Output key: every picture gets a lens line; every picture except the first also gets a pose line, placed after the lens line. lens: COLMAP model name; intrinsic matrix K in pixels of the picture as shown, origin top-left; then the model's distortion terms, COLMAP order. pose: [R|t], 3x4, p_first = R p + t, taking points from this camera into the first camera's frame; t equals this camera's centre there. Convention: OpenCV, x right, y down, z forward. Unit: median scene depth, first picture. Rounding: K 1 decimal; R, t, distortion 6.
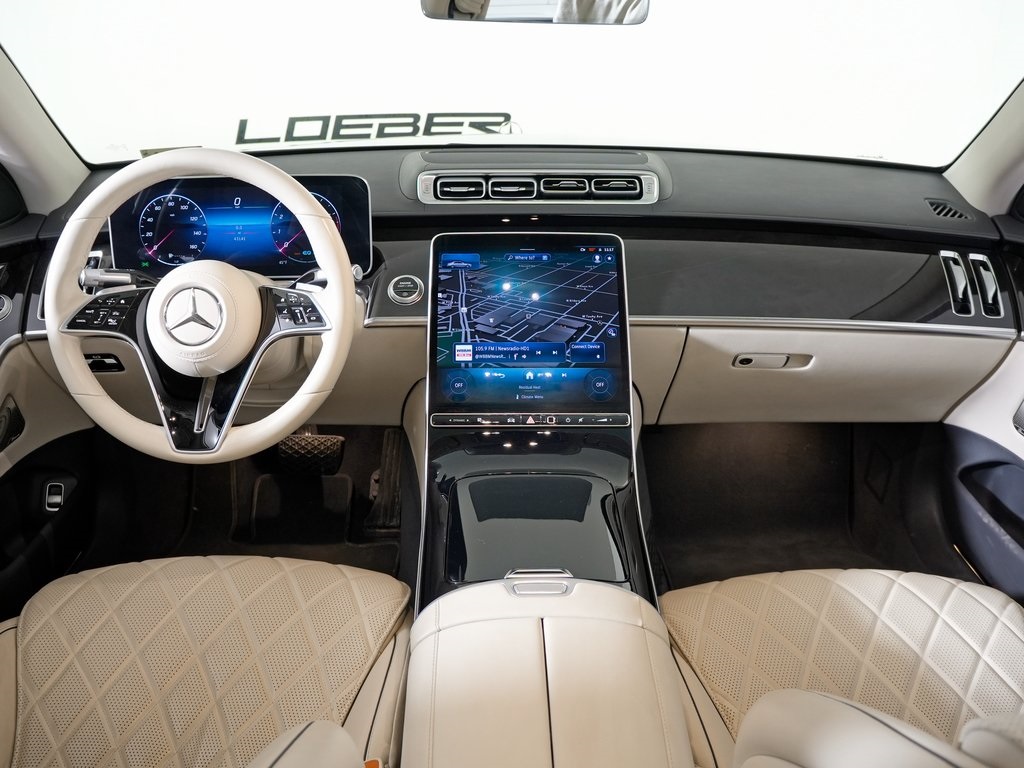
lens RADIAL K [[895.4, 0, 512.0], [0, 895.4, 384.0], [0, 0, 1]] dist [-0.140591, 0.018400]
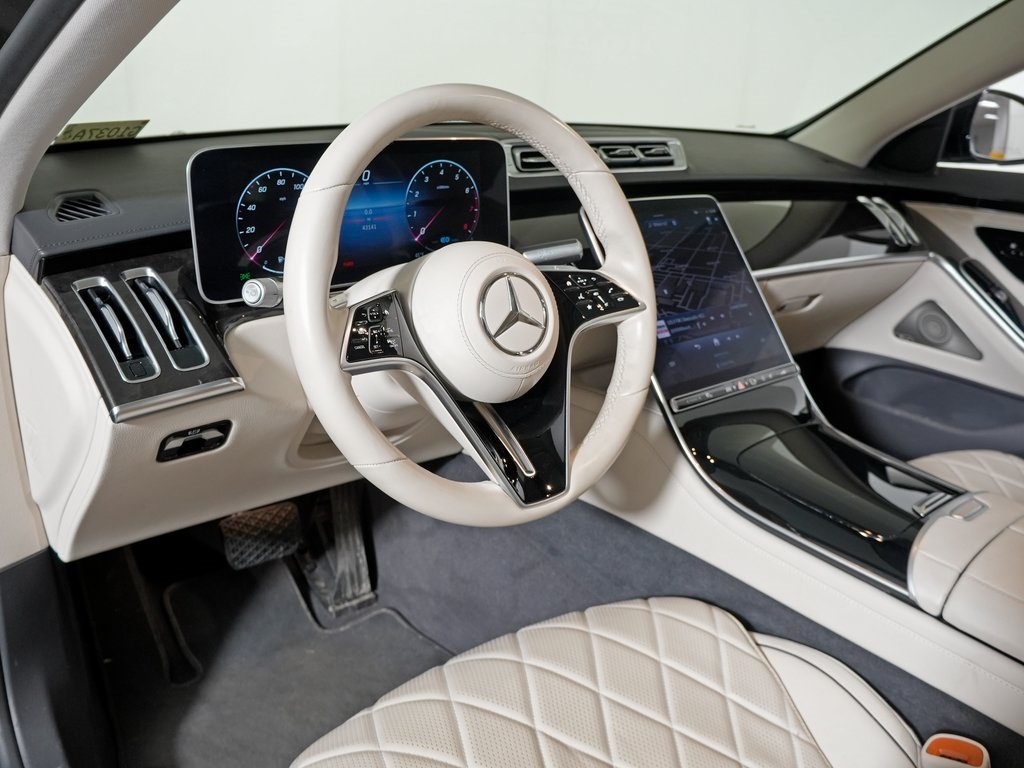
lens RADIAL K [[895.4, 0, 512.0], [0, 895.4, 384.0], [0, 0, 1]] dist [-0.140591, 0.018400]
pose [[0.779601, -0.181818, 0.599303, -0.743831], [0.203459, 0.978554, 0.032208, -0.041703], [-0.592307, 0.096824, 0.799874, 0.389236]]
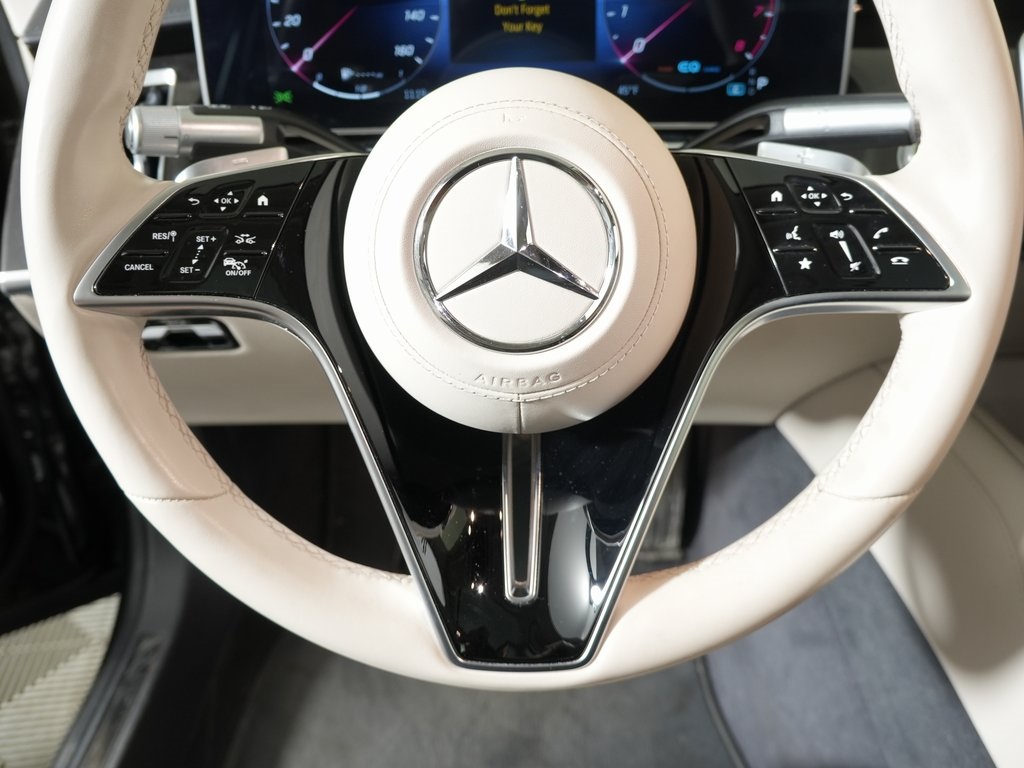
lens RADIAL K [[895.4, 0, 512.0], [0, 895.4, 384.0], [0, 0, 1]] dist [-0.140591, 0.018400]
pose [[0.998674, 0.002913, -0.051398, -0.320517], [0.005053, 0.988028, 0.154189, -0.073372], [0.051232, -0.154244, 0.986704, 0.636498]]
